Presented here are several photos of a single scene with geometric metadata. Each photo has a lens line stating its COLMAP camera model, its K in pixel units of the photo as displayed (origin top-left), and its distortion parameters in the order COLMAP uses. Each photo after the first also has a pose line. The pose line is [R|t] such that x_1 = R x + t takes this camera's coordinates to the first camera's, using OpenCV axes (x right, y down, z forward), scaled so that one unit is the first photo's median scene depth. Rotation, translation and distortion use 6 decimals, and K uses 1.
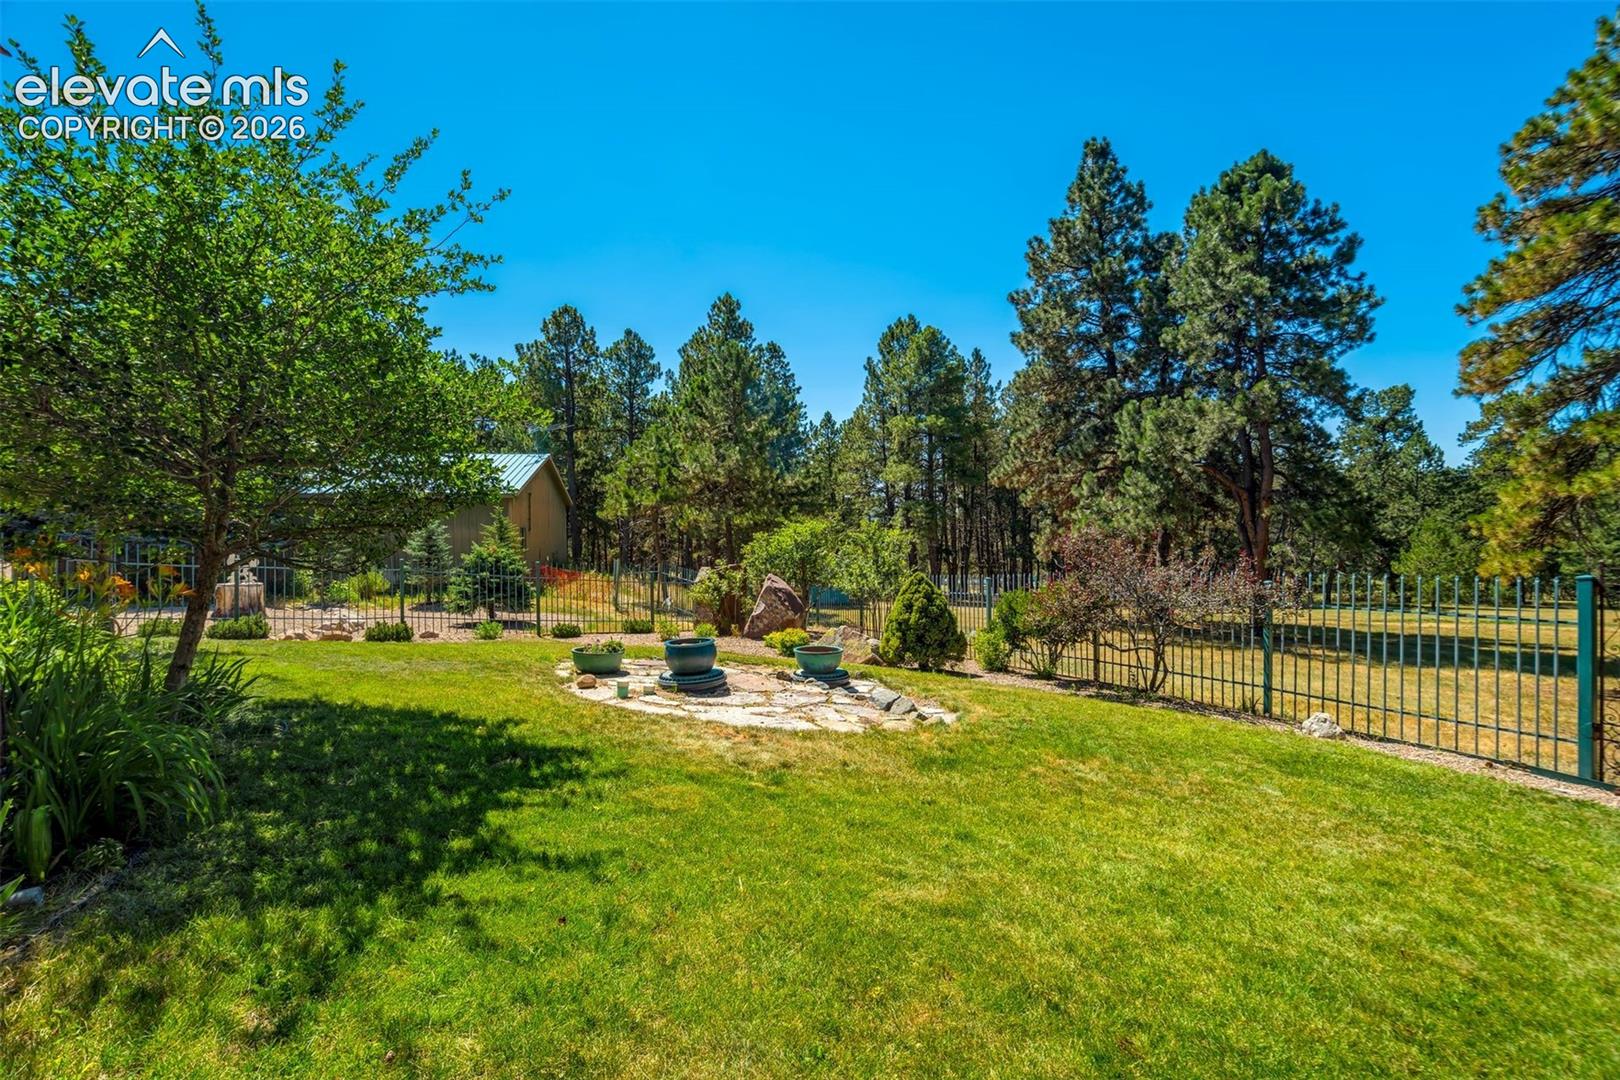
lens RADIAL K [[741.2, 0, 818.7], [0, 741.2, 536.2], [0, 0, 1]] dist [-0.002669, 0.000074]
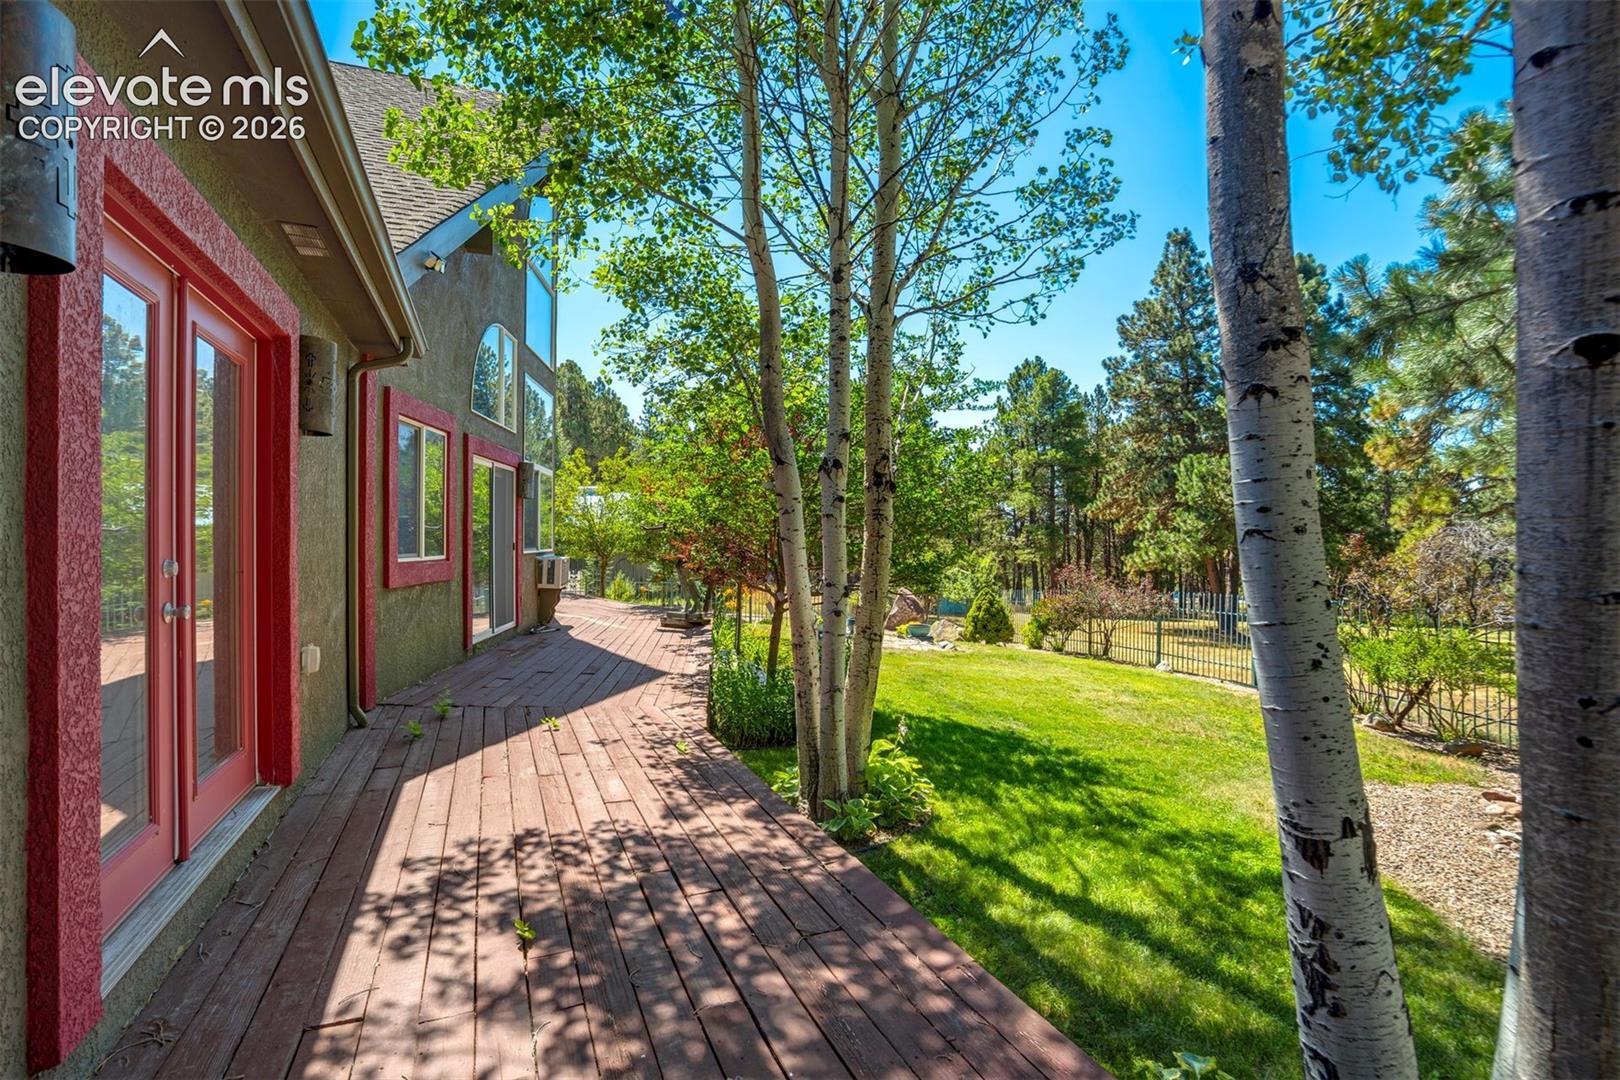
lens RADIAL K [[741.2, 0, 815.4], [0, 741.2, 540.2], [0, 0, 1]] dist [-0.002669, 0.000074]
pose [[0.979699, 0.000954, -0.200470, 0.039381], [-0.002976, 0.999948, -0.009782, -0.017660], [0.200450, 0.010180, 0.979651, -0.307217]]
